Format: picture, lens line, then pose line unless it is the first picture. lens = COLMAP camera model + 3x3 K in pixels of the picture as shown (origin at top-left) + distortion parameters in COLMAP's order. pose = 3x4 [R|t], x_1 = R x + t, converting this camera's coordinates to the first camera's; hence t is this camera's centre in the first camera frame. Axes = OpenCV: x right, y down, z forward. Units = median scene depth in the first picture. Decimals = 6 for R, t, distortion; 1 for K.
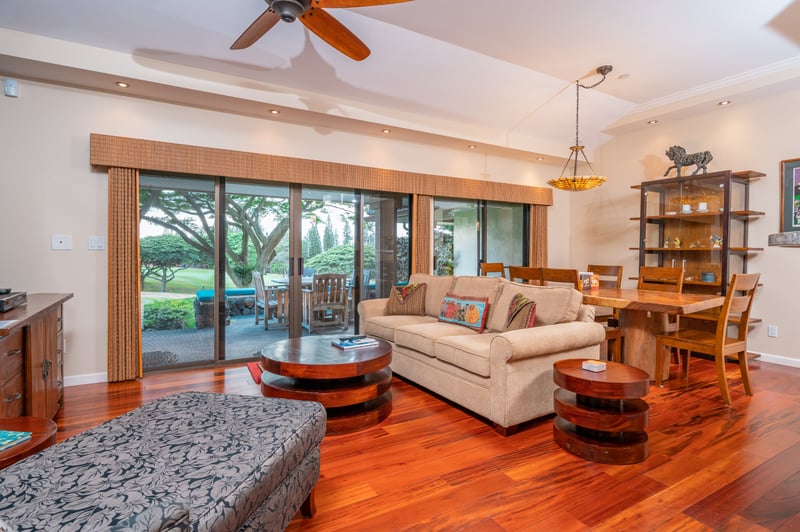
lens RADIAL K [[406.3, 0, 393.5], [0, 406.3, 259.3], [0, 0, 1]] dist [0.023945, -0.002006]
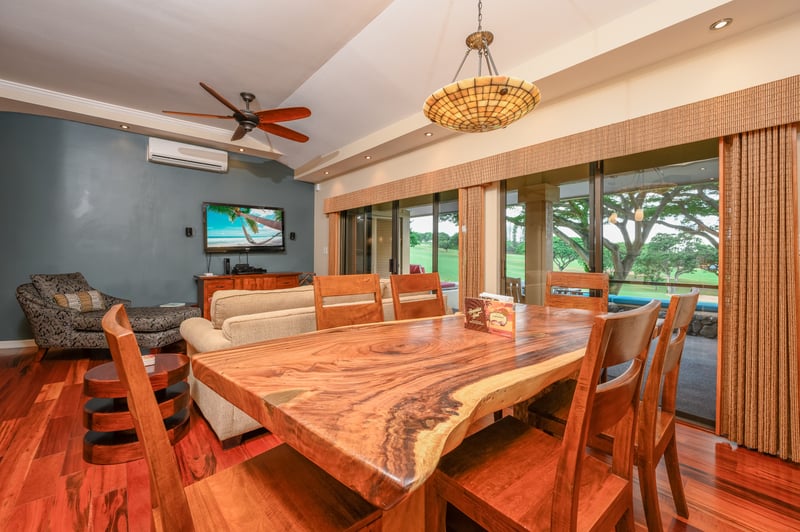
lens RADIAL K [[331.4, 0, 411.6], [0, 331.4, 254.9], [0, 0, 1]] dist [0.010352, 0.000614]
pose [[0.197246, -0.007285, -0.980327, 0.719569], [-0.020261, 0.999729, -0.011506, -0.005410], [0.980145, 0.022131, 0.197045, 0.737221]]
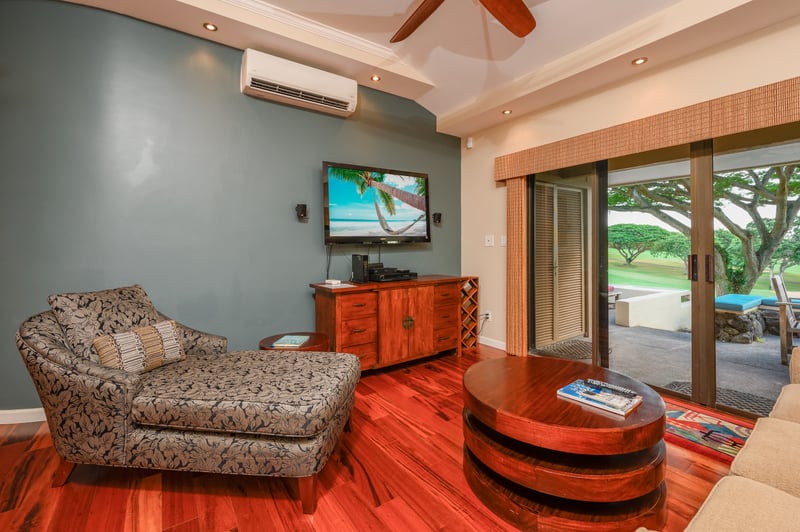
lens RADIAL K [[349.5, 0, 421.8], [0, 349.5, 244.6], [0, 0, 1]] dist [-0.003475, 0.001027]
pose [[0.116268, -0.016356, -0.993083, 0.208870], [-0.011525, 0.999775, -0.017816, -0.004169], [0.993151, 0.013517, 0.116053, 0.387922]]
